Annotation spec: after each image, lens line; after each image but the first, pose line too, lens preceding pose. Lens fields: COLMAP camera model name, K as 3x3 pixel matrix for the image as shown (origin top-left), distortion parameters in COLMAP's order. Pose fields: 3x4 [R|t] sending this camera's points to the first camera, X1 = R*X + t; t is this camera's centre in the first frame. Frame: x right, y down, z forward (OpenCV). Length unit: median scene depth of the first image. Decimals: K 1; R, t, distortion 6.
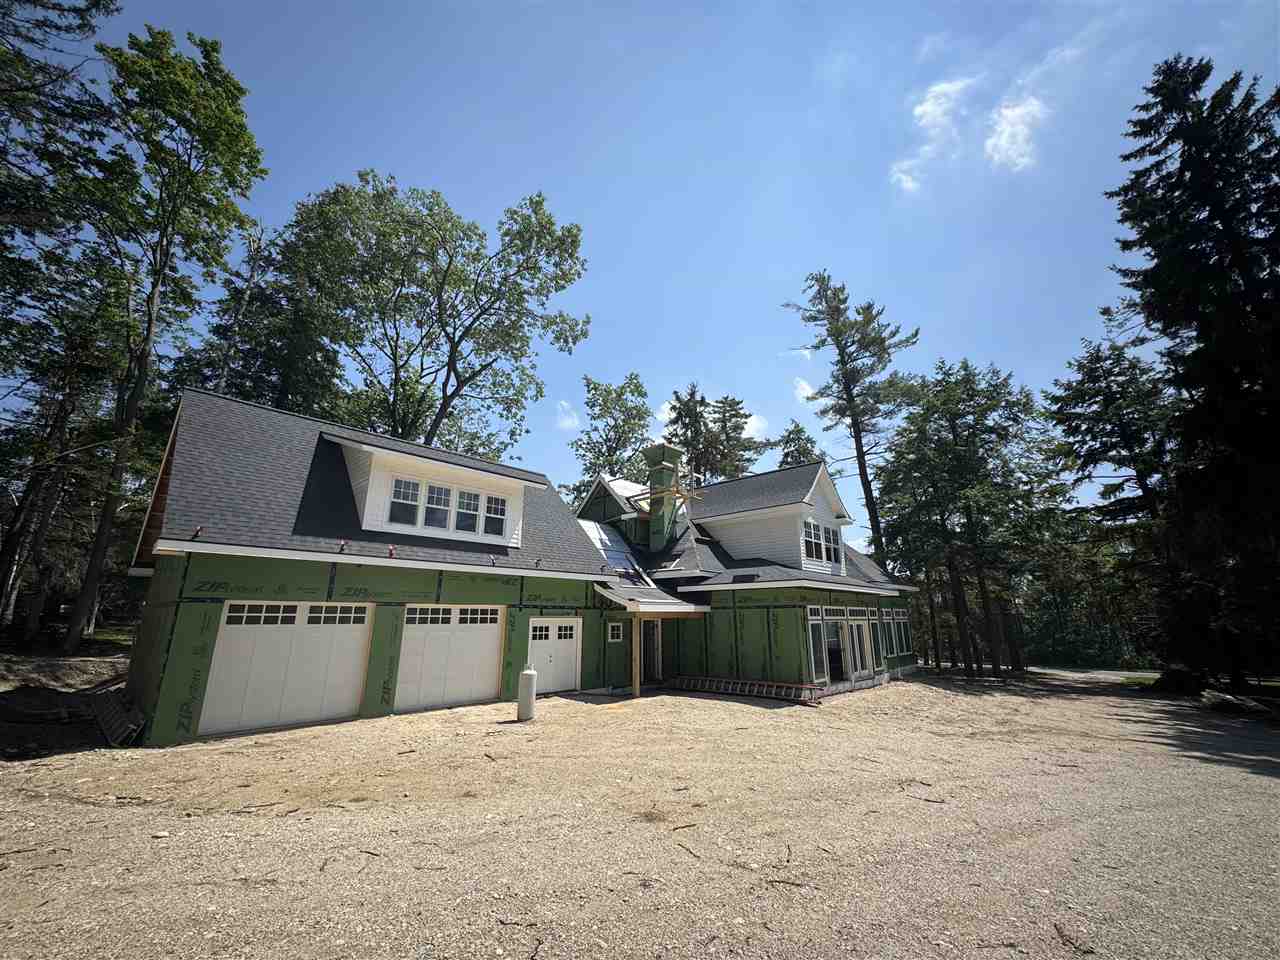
lens RADIAL K [[506.7, 0, 640.0], [0, 506.7, 480.0], [0, 0, 1]] dist [-0.000066, 0.000002]
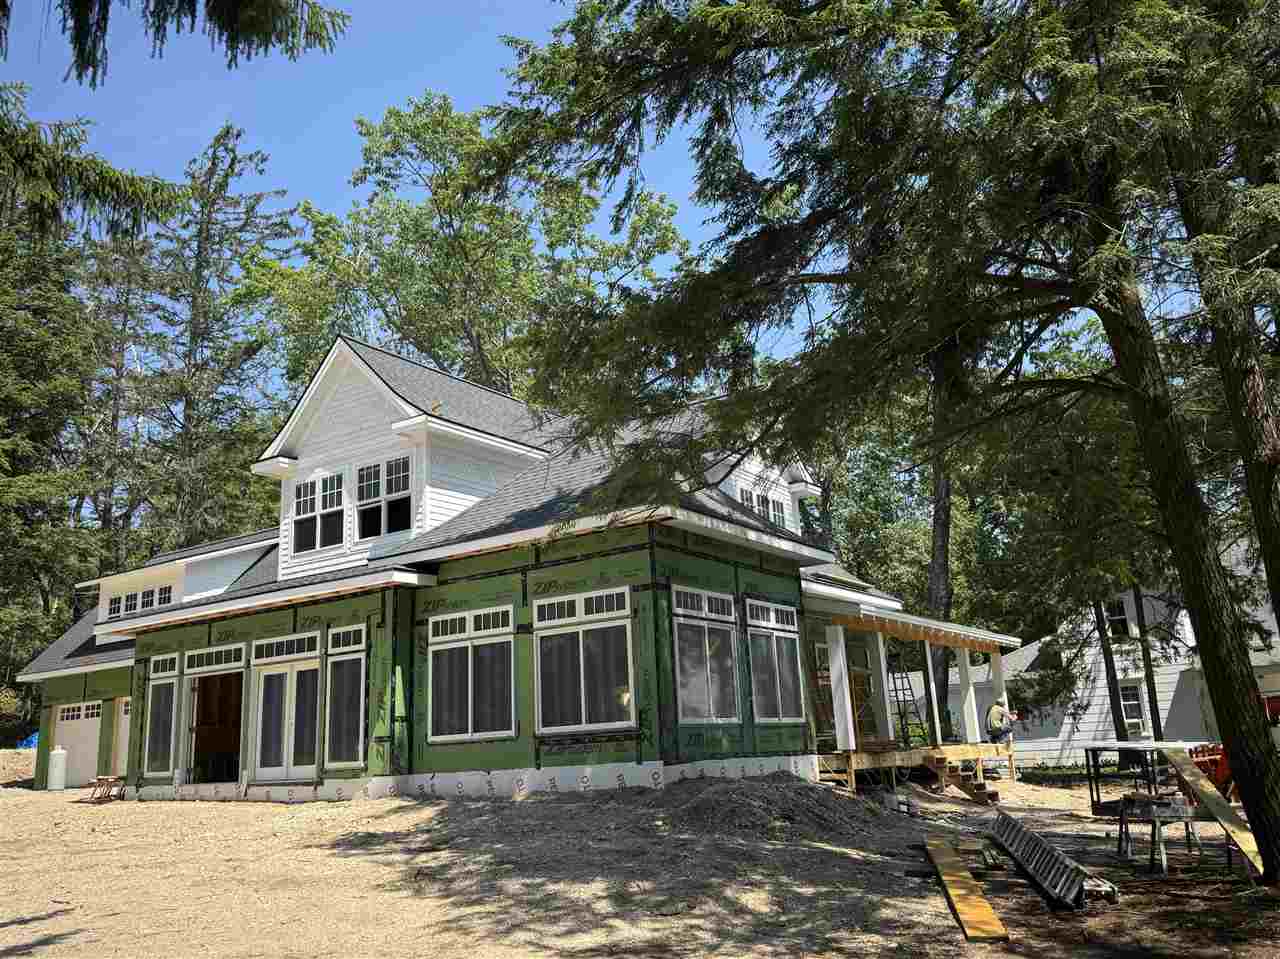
lens RADIAL K [[1046.3, 0, 640.0], [0, 1046.3, 479.5], [0, 0, 1]] dist [0.159837, -0.329690]
pose [[0.172586, -0.250181, -0.952693, 1.564001], [0.311196, 0.931515, -0.188245, 0.426580], [0.934543, -0.263985, 0.238622, 1.163119]]
